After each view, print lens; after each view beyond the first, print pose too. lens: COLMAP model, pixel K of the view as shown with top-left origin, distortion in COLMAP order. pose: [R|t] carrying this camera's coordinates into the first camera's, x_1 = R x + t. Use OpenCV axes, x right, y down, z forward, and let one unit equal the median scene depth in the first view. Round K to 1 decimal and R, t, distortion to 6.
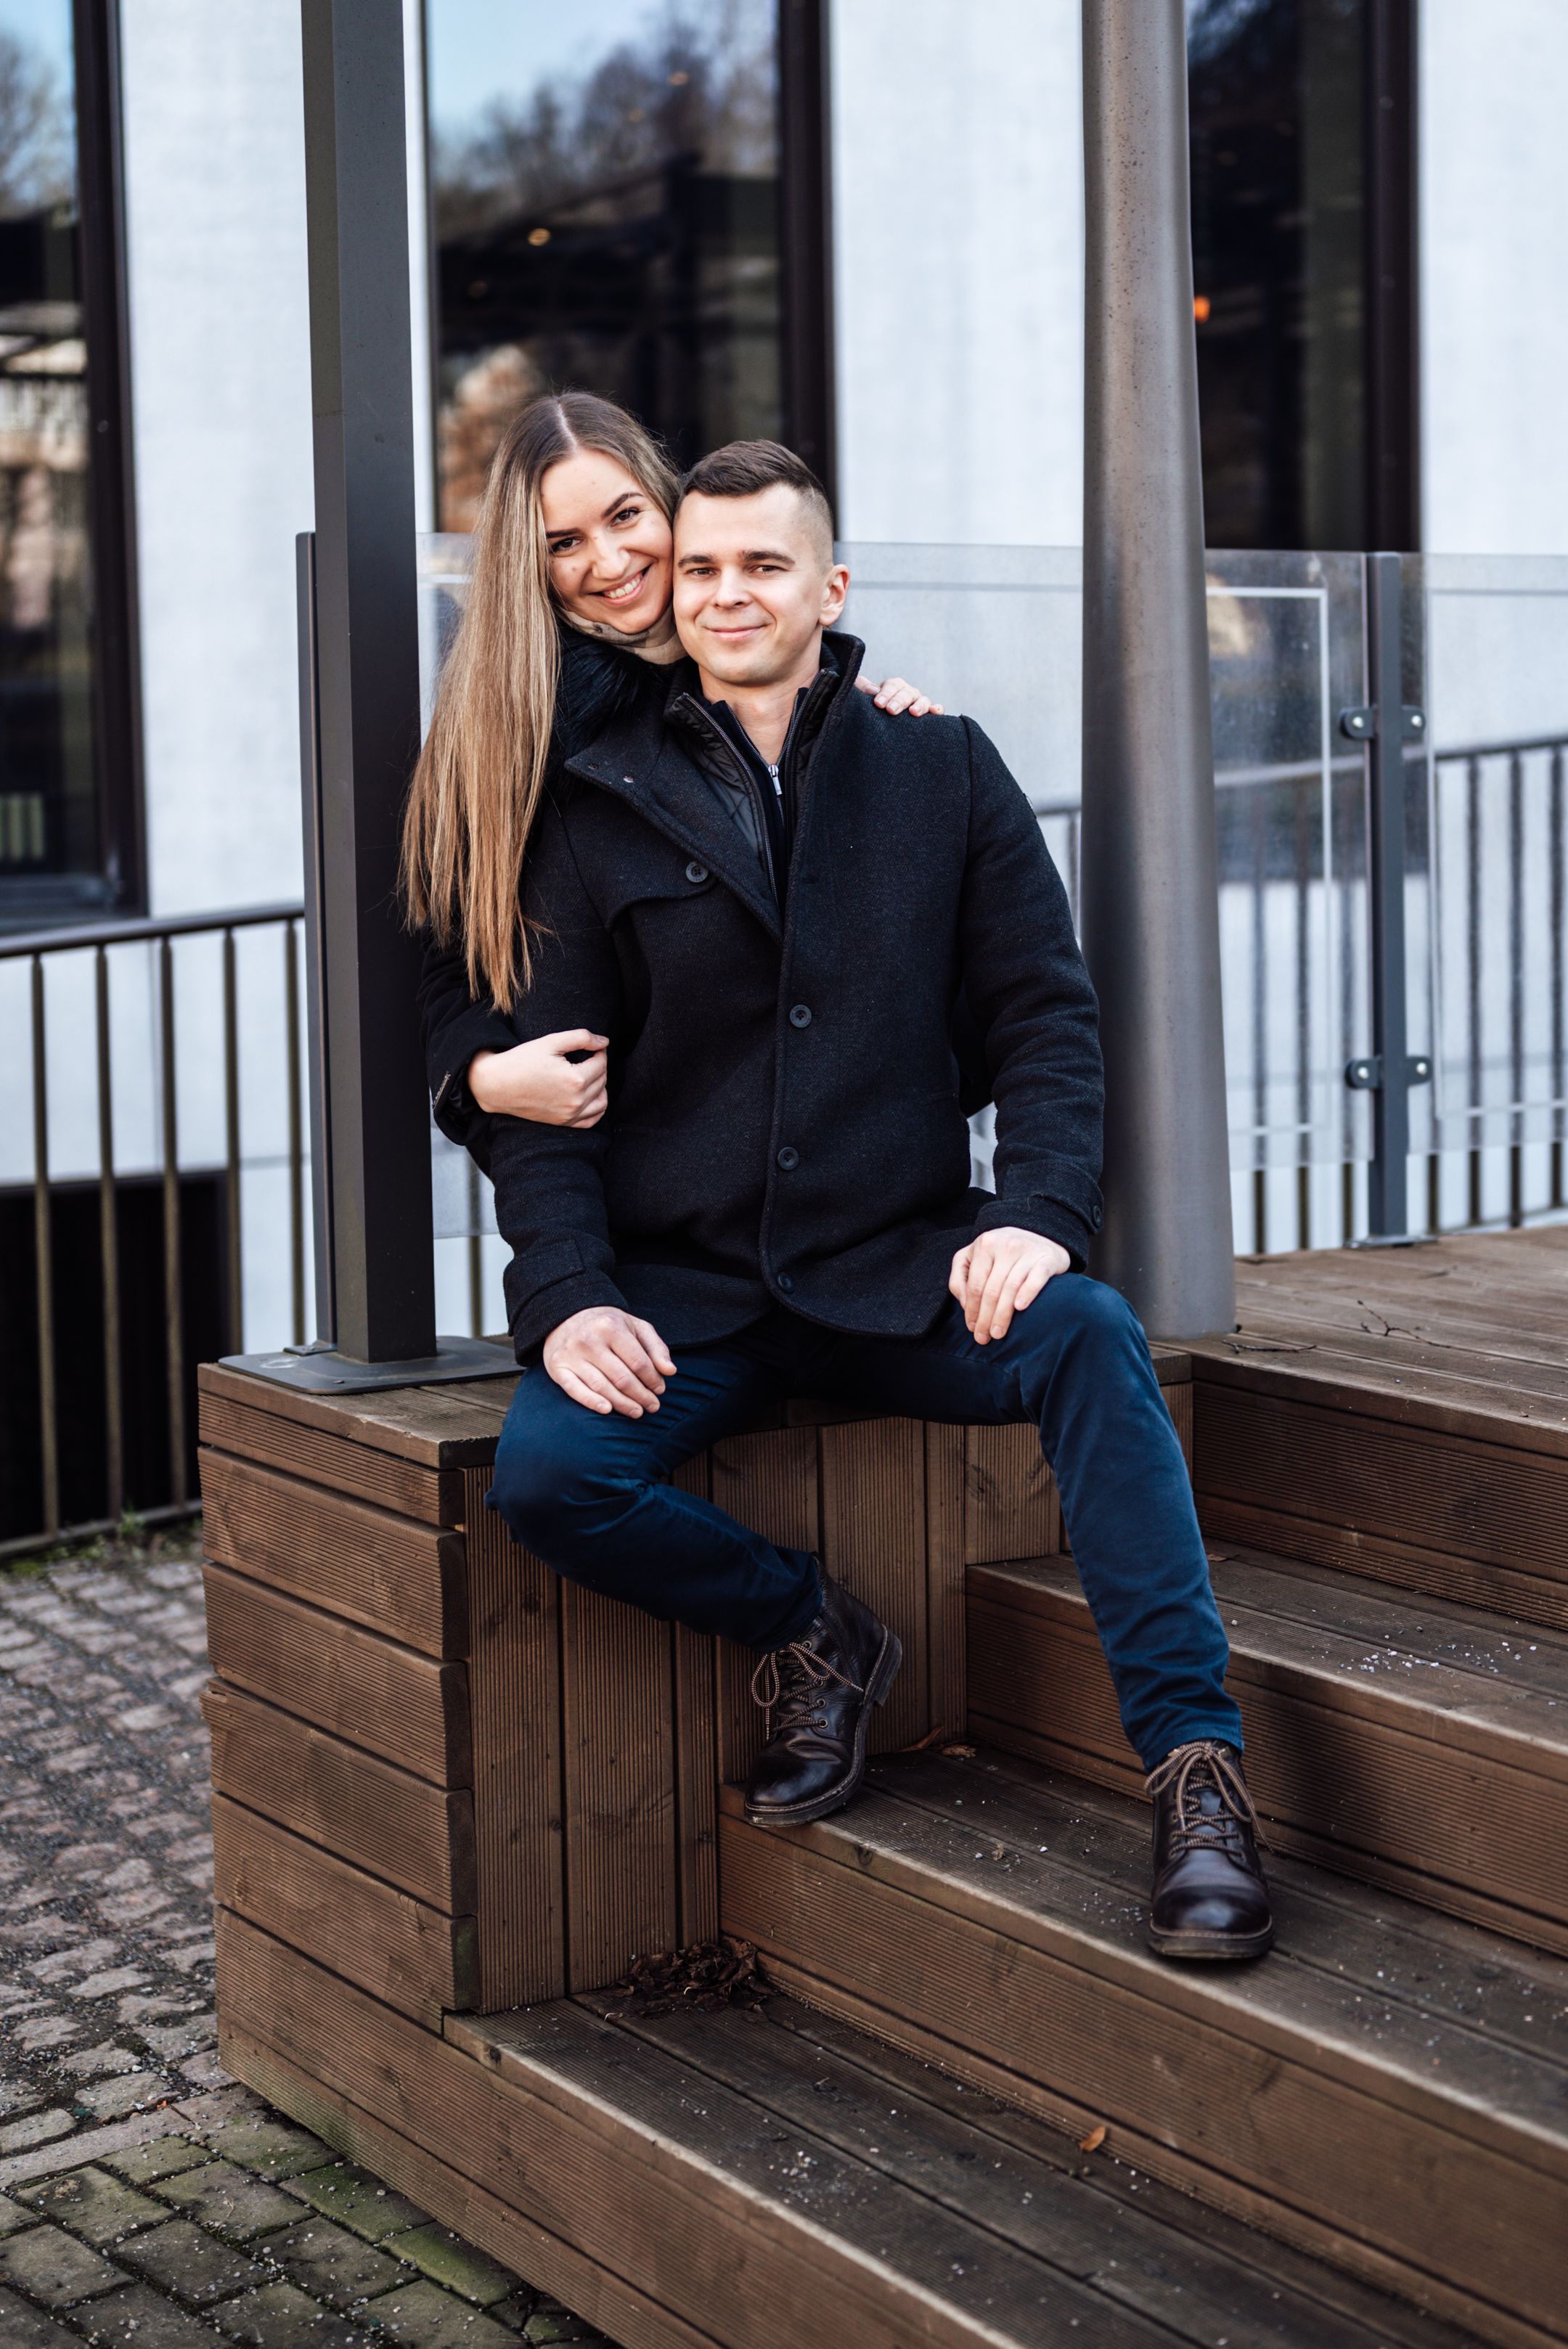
lens RADIAL K [[4157.0, 0, 784.0], [0, 4157.0, 1174.5], [0, 0, 1]] dist [-0.074460, -0.044080]
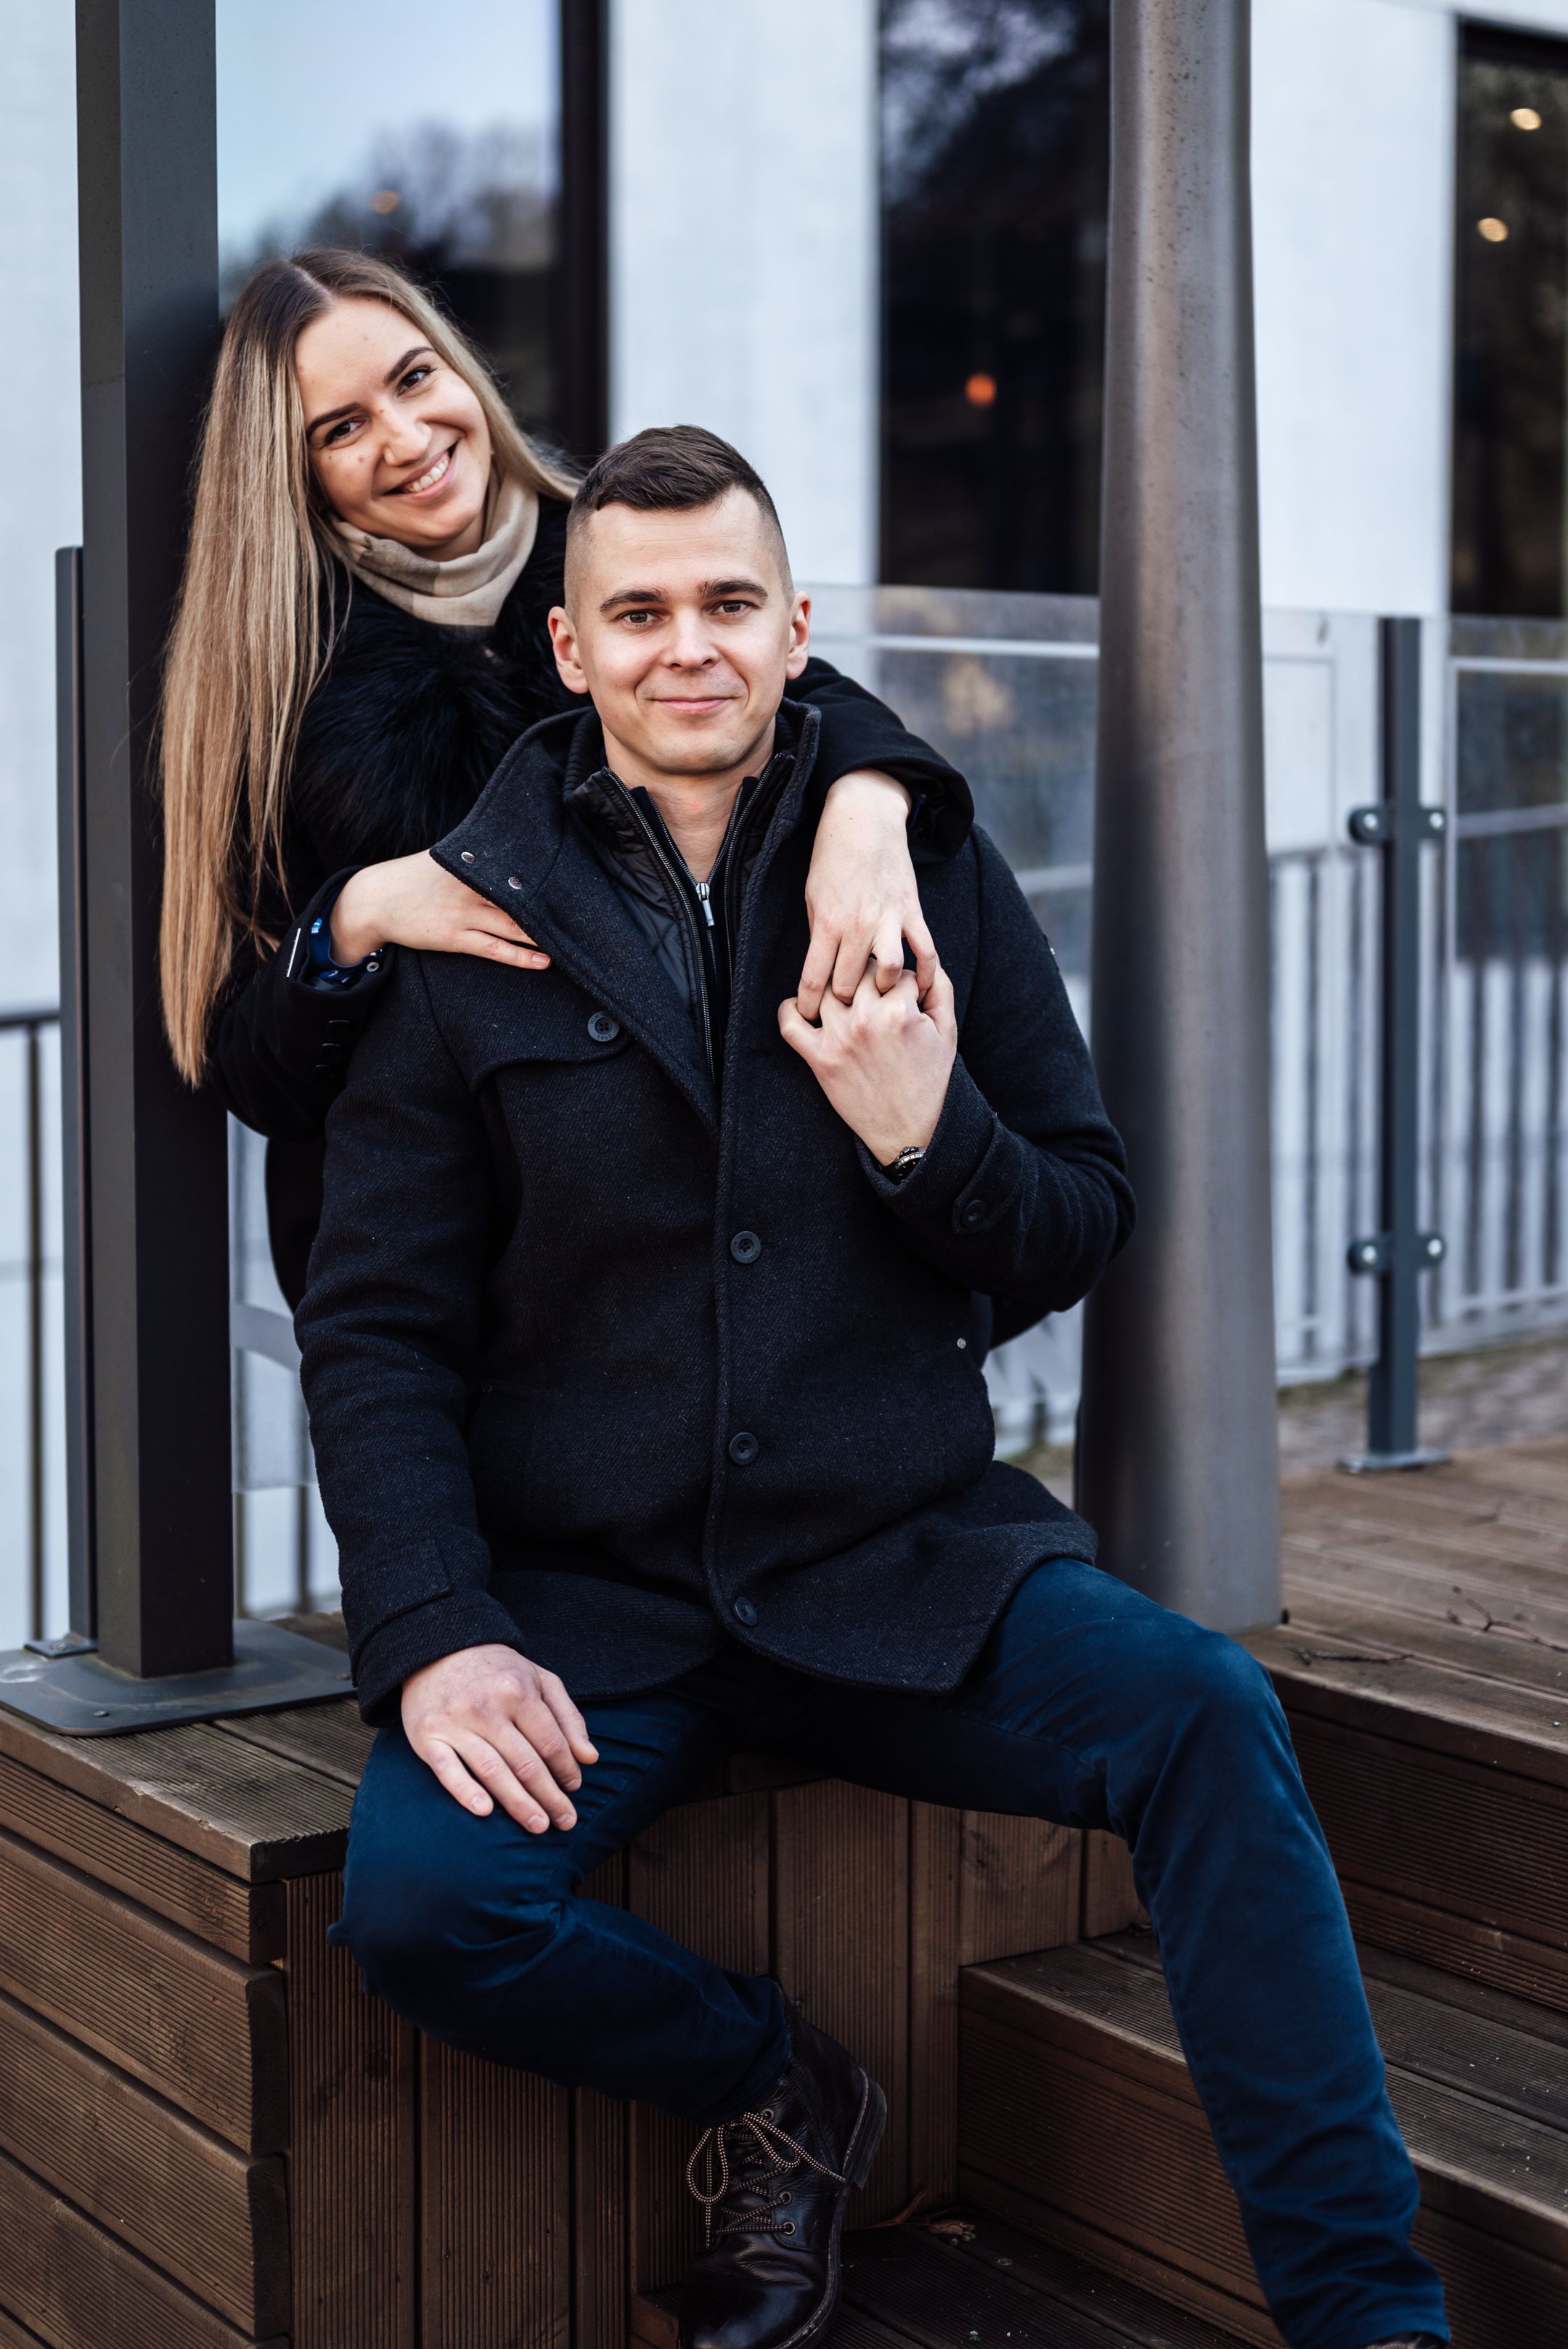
lens RADIAL K [[4519.0, 0, 784.0], [0, 4519.0, 1174.5], [0, 0, 1]] dist [0.036303, -0.492604]
pose [[0.998835, 0.009536, 0.047308, -0.027901], [-0.008193, 0.999560, -0.028496, -0.024110], [-0.047559, 0.028075, 0.998474, 0.214686]]
